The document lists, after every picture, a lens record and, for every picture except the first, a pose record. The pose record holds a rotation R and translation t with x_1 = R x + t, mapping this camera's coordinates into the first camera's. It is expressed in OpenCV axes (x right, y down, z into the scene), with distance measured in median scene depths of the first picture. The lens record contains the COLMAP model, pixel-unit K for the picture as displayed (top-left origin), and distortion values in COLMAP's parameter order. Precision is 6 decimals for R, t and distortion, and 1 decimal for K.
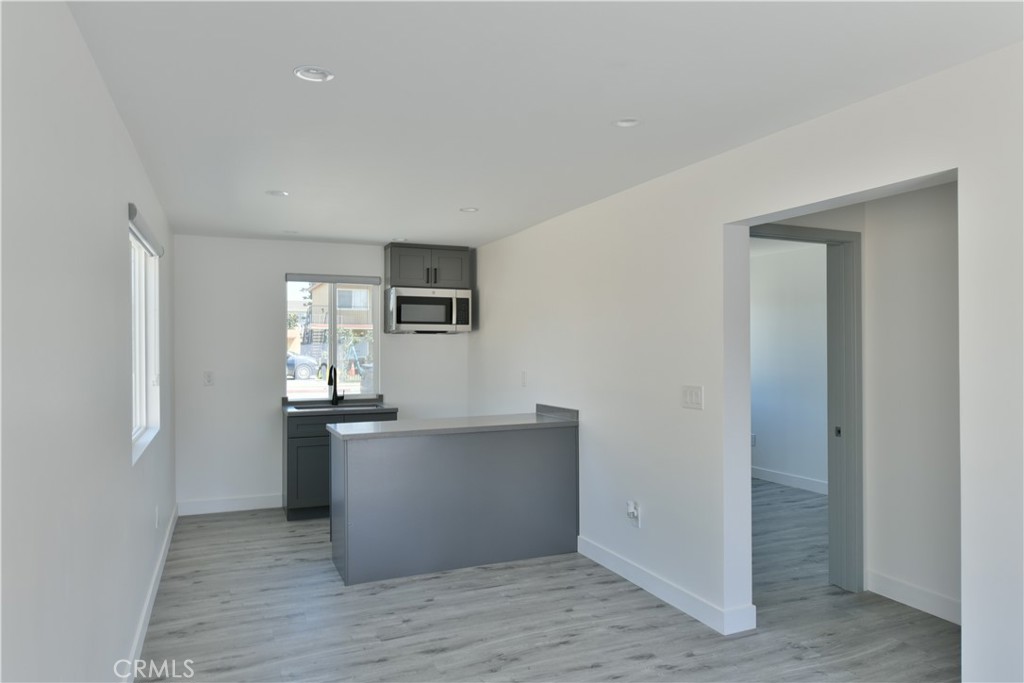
lens RADIAL K [[681.4, 0, 518.9], [0, 681.4, 343.6], [0, 0, 1]] dist [0.008206, 0.000997]
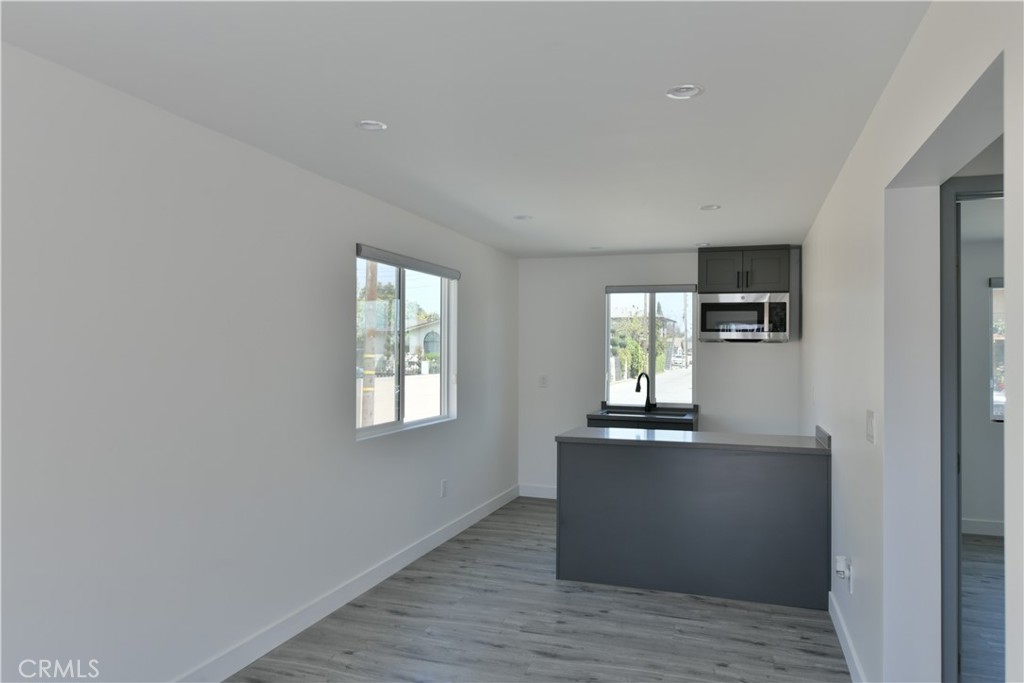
lens RADIAL K [[681.4, 0, 518.3], [0, 681.4, 340.4], [0, 0, 1]] dist [0.008206, 0.000997]
pose [[0.739020, -0.001300, -0.673682, 0.406869], [-0.011122, 0.999838, -0.014130, -0.000537], [0.673592, 0.017935, 0.738886, 0.165370]]
